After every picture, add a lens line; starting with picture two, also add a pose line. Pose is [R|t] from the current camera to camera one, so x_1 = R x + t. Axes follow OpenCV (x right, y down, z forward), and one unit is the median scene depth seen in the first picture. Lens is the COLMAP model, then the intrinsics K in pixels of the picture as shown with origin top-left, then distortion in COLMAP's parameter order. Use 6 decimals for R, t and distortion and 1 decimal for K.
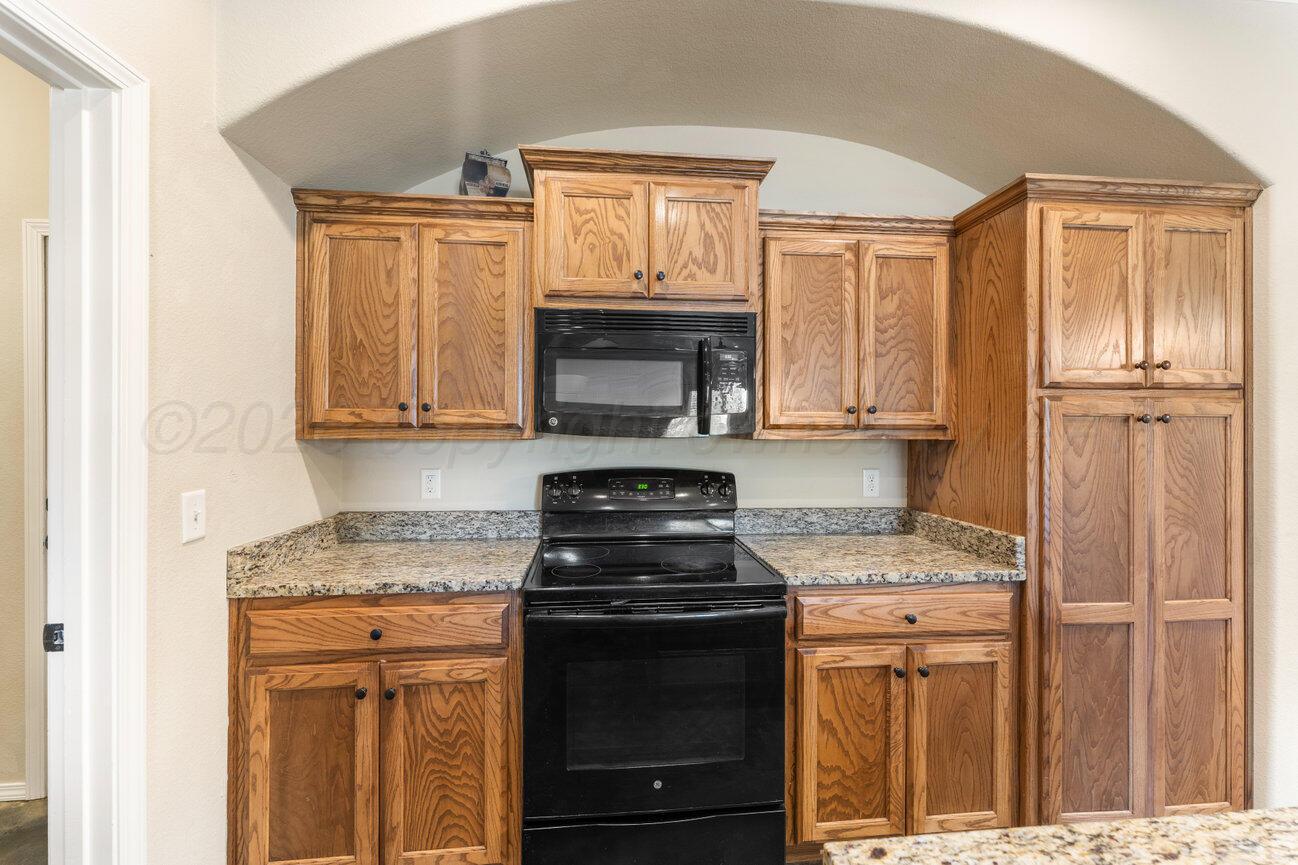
lens RADIAL K [[530.1, 0, 652.0], [0, 530.1, 427.3], [0, 0, 1]] dist [0.000734, -0.000596]
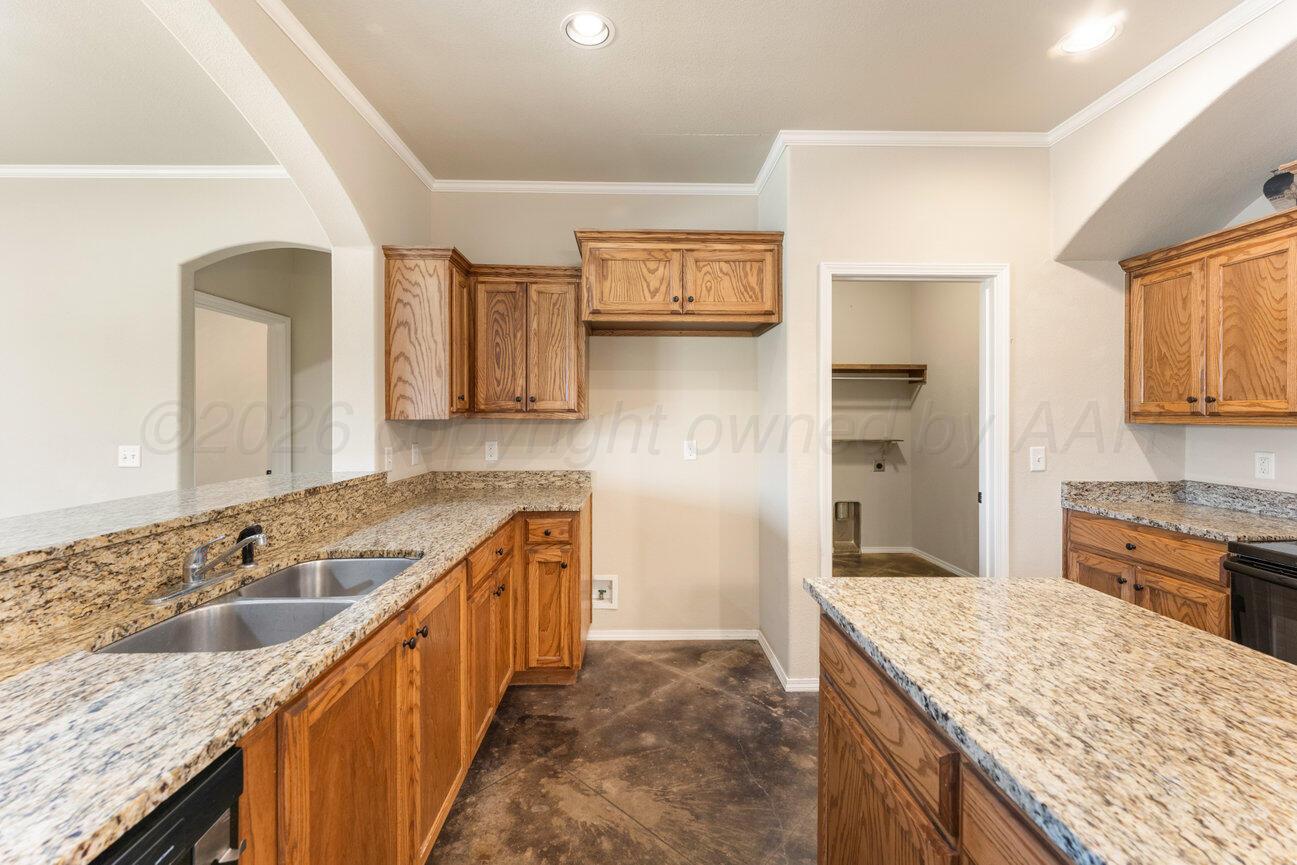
lens RADIAL K [[529.7, 0, 628.5], [0, 529.7, 414.8], [0, 0, 1]] dist [0.000734, -0.000596]
pose [[-0.104180, -0.000316, -0.994558, 0.990243], [0.002263, 0.999997, -0.000555, -0.003796], [0.994556, -0.002309, -0.104179, -0.262547]]
